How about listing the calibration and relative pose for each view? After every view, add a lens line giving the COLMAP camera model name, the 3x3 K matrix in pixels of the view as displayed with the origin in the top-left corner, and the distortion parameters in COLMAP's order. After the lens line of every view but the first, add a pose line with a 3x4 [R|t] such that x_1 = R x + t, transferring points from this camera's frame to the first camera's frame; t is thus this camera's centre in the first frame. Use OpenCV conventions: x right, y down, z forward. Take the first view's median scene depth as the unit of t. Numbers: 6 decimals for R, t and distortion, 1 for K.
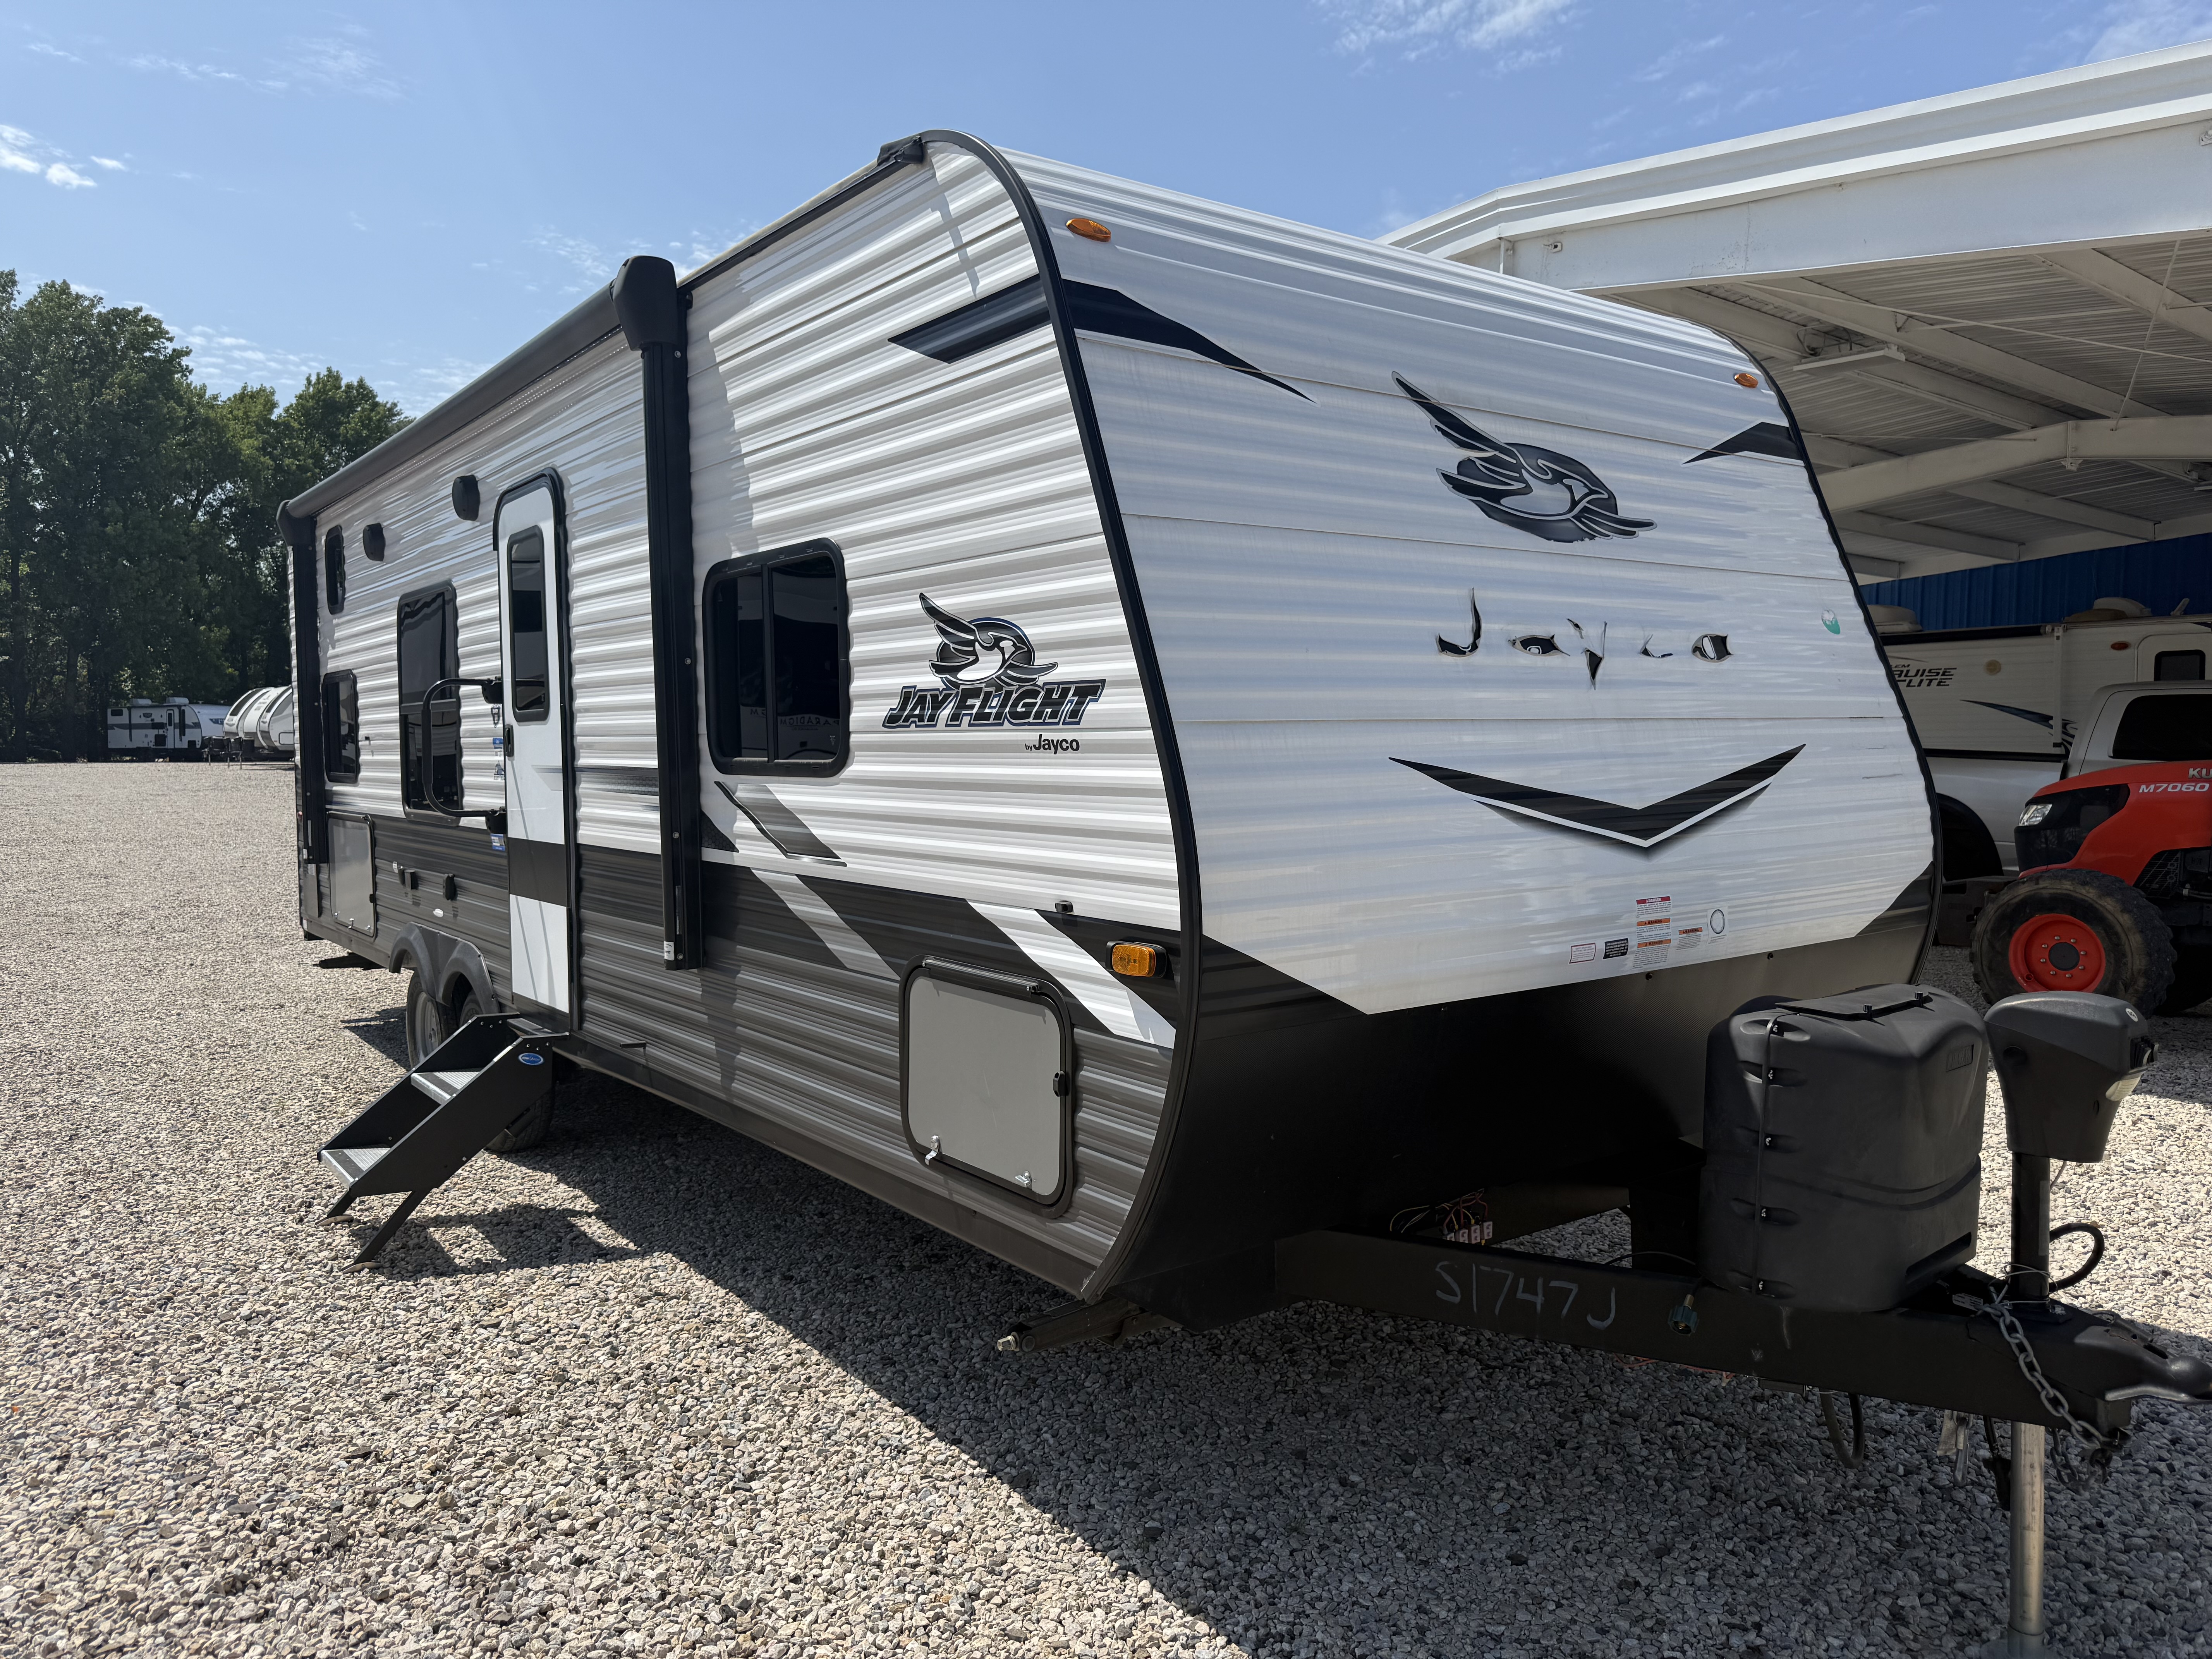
lens RADIAL K [[1565.7, 0, 1098.4], [0, 1565.7, 847.1], [0, 0, 1]] dist [0.058108, -0.059355]
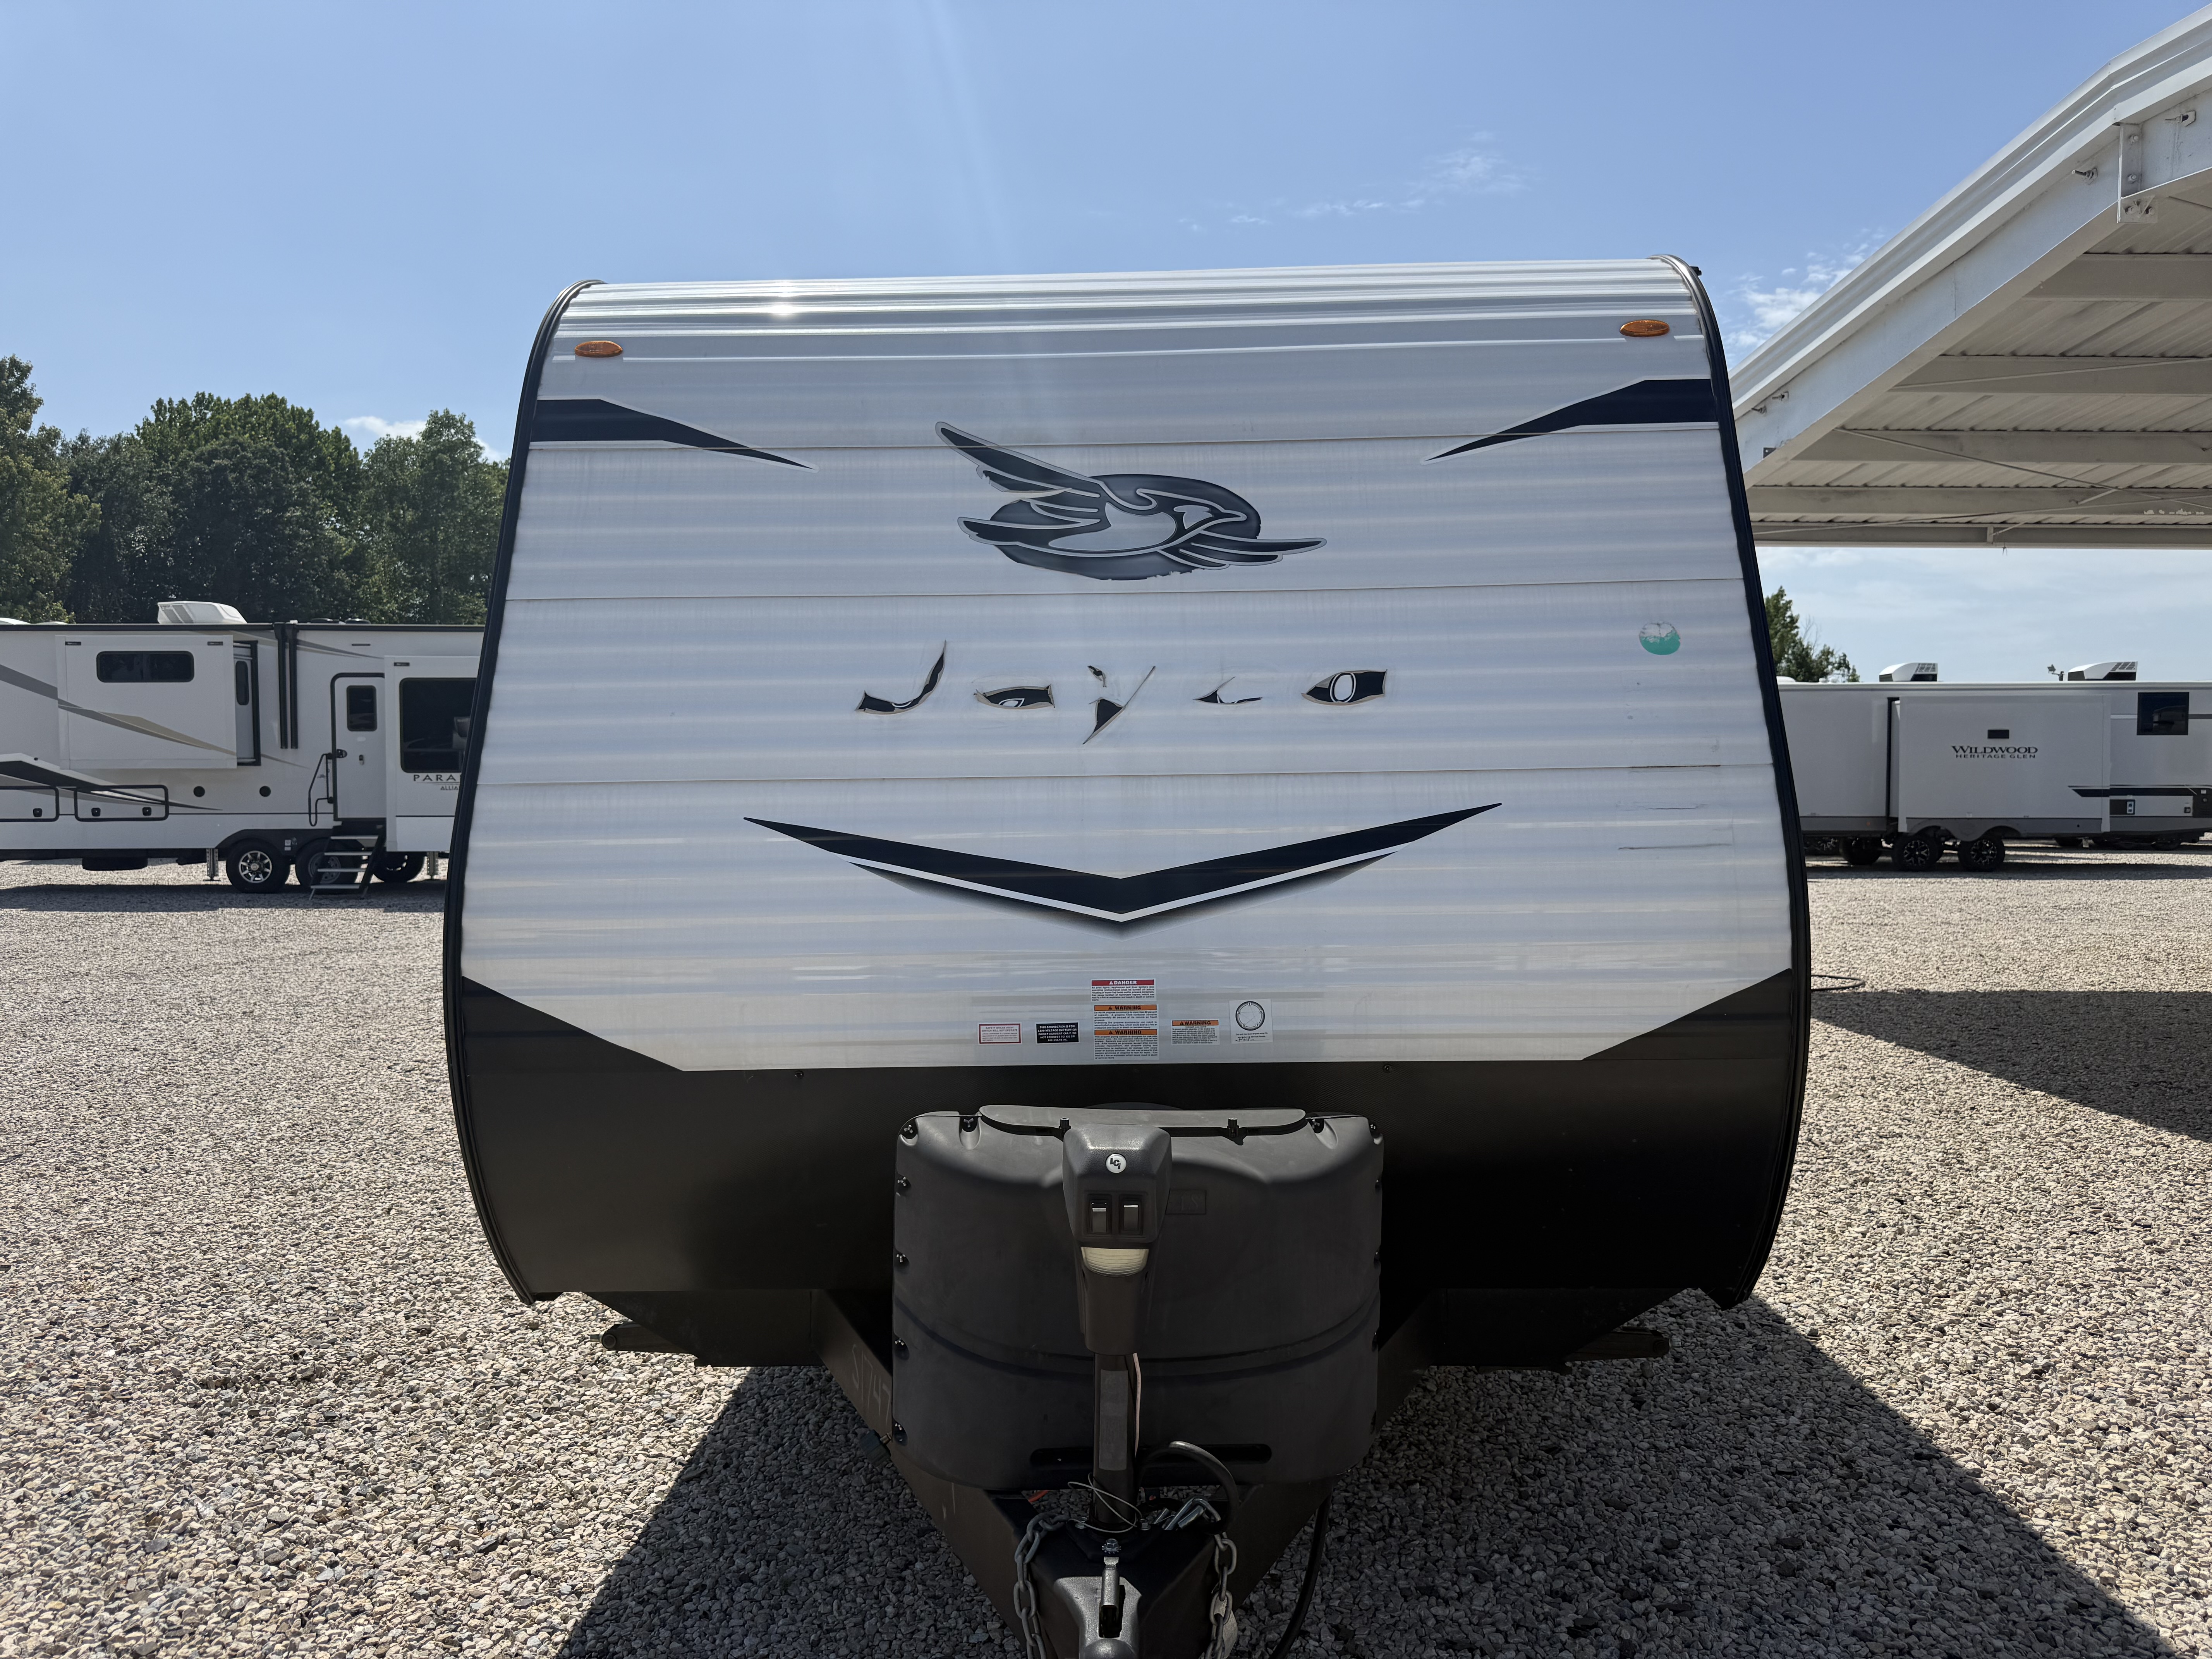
lens RADIAL K [[1565.7, 0, 1095.3], [0, 1565.7, 842.0], [0, 0, 1]] dist [0.058108, -0.059355]
pose [[0.786407, 0.018276, -0.617439, 0.863320], [-0.038105, 0.999094, -0.018960, -0.026907], [0.616533, 0.038438, 0.786390, 0.299781]]
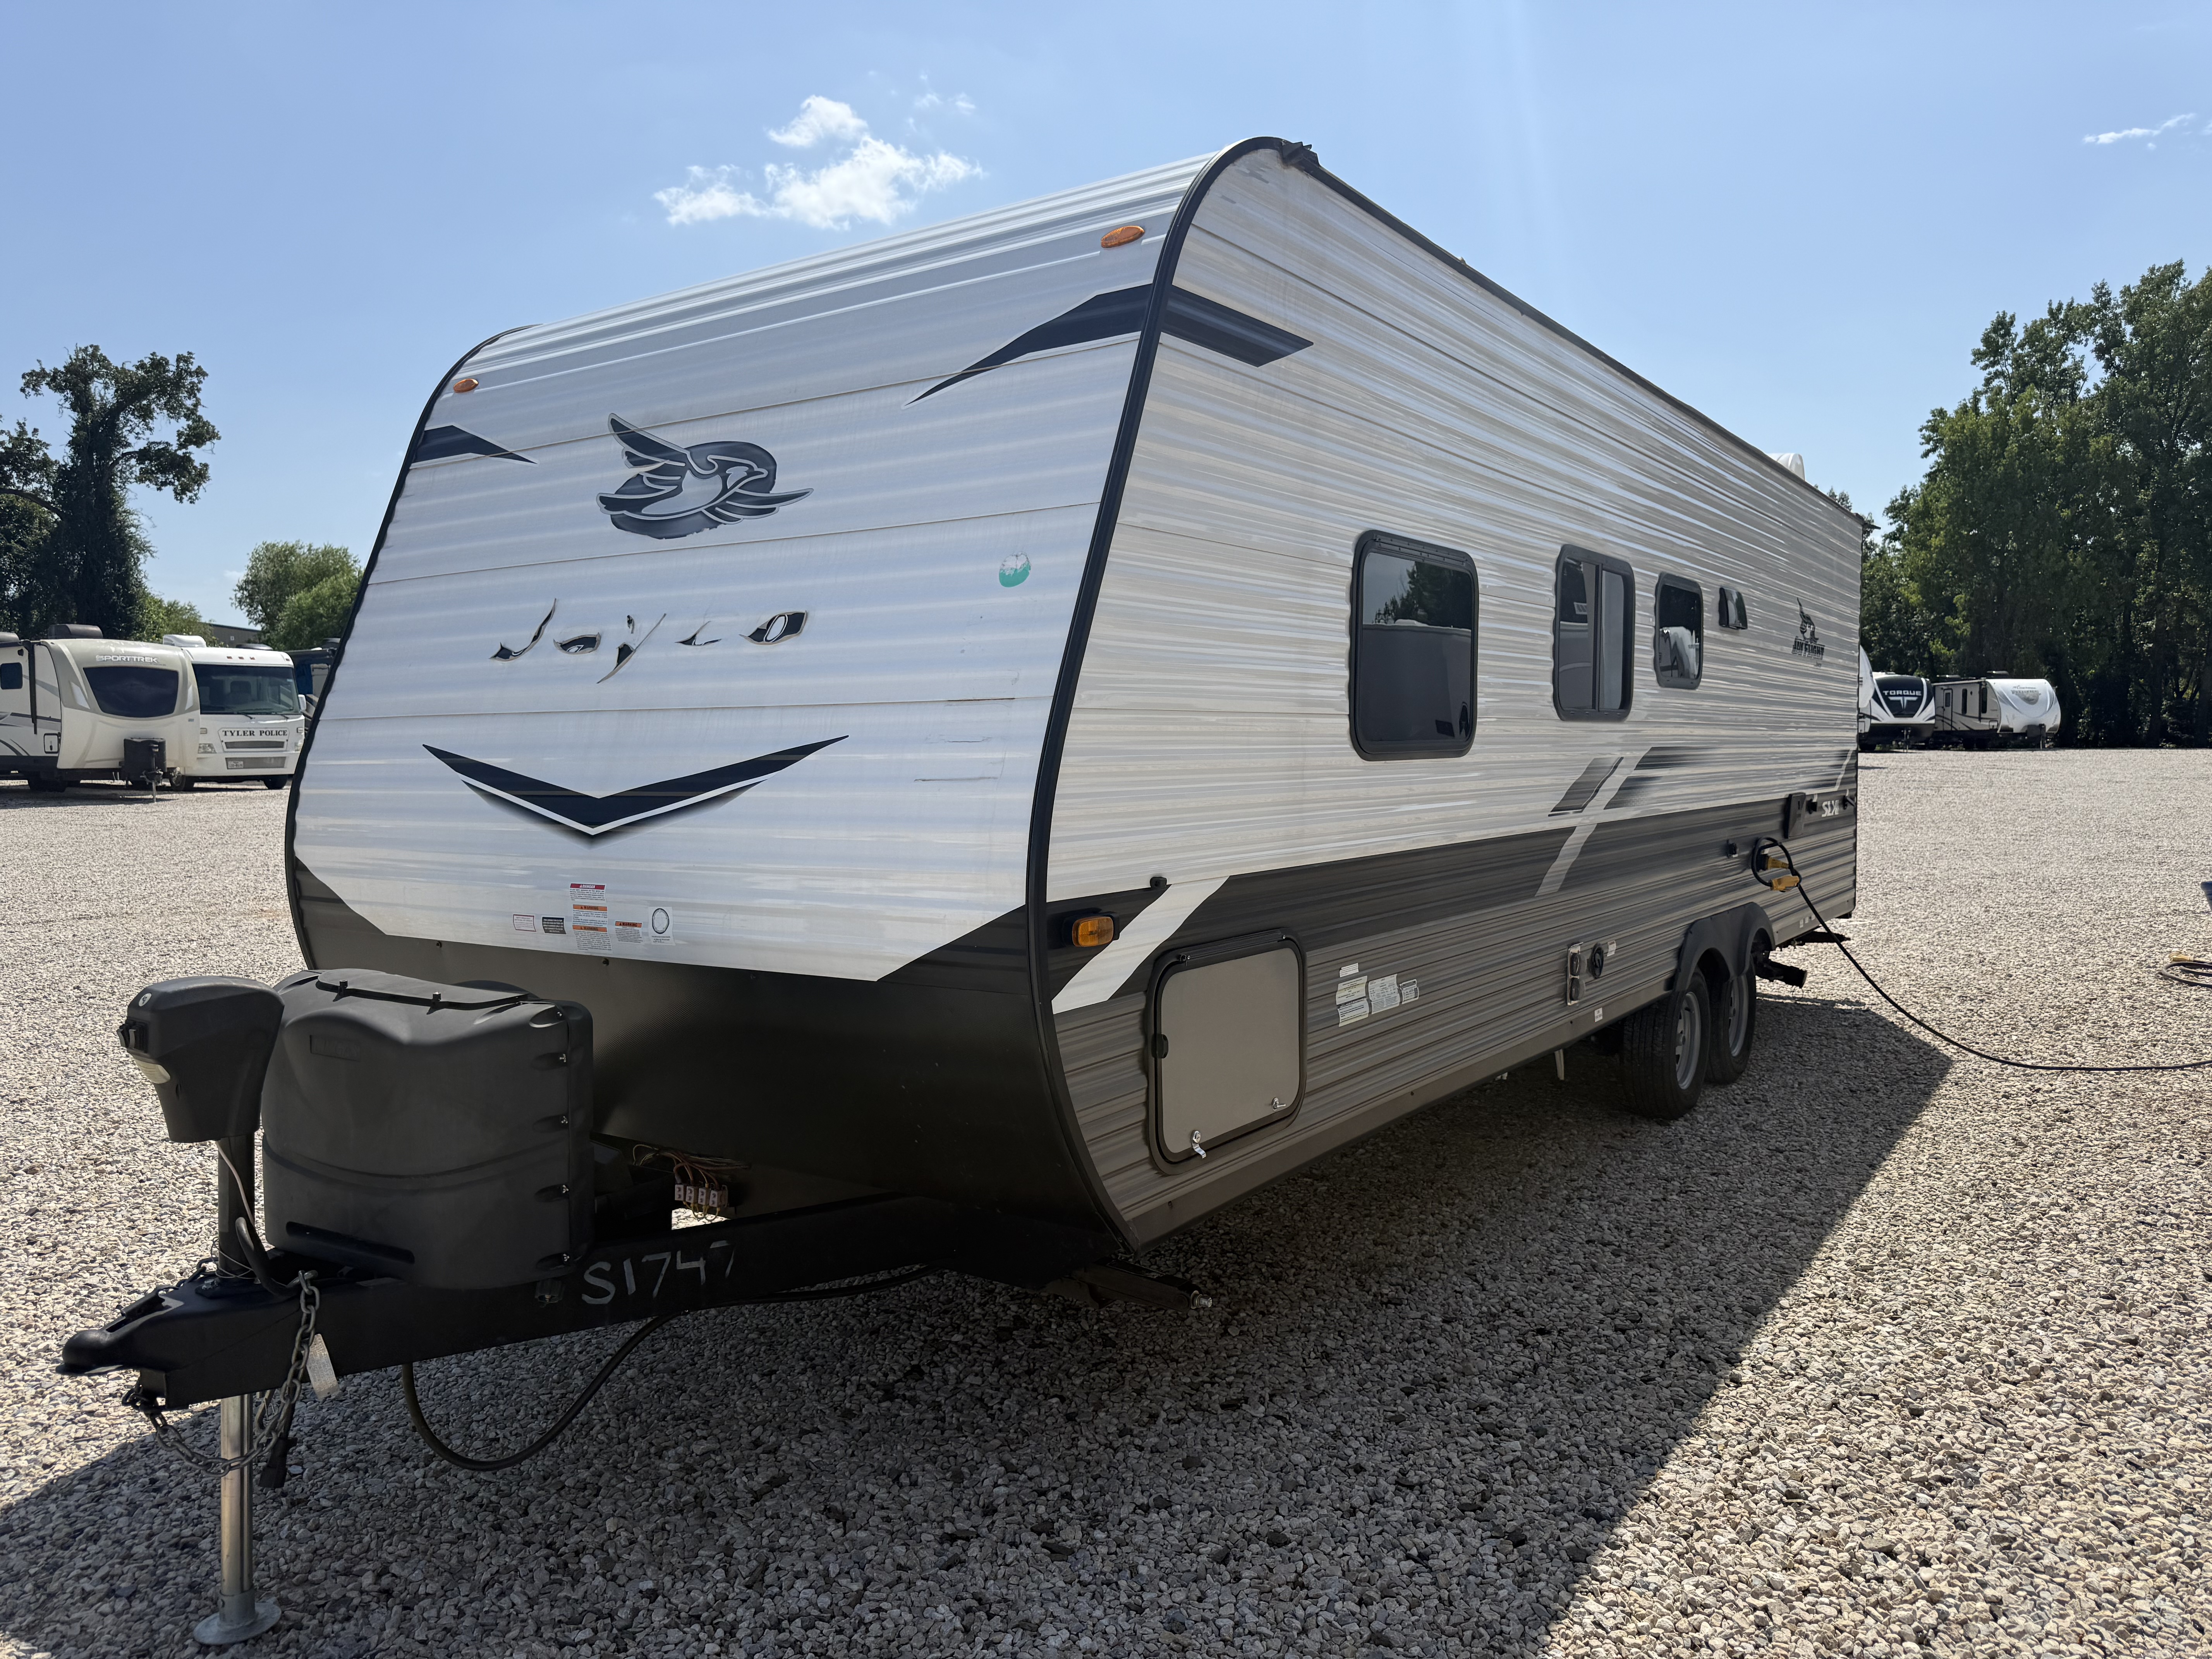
lens RADIAL K [[1565.7, 0, 1113.7], [0, 1565.7, 835.1], [0, 0, 1]] dist [0.058108, -0.059355]
pose [[0.333999, 0.062515, -0.940498, 1.414101], [-0.061692, 0.997109, 0.044369, -0.065518], [0.940552, 0.043202, 0.336890, 0.962042]]
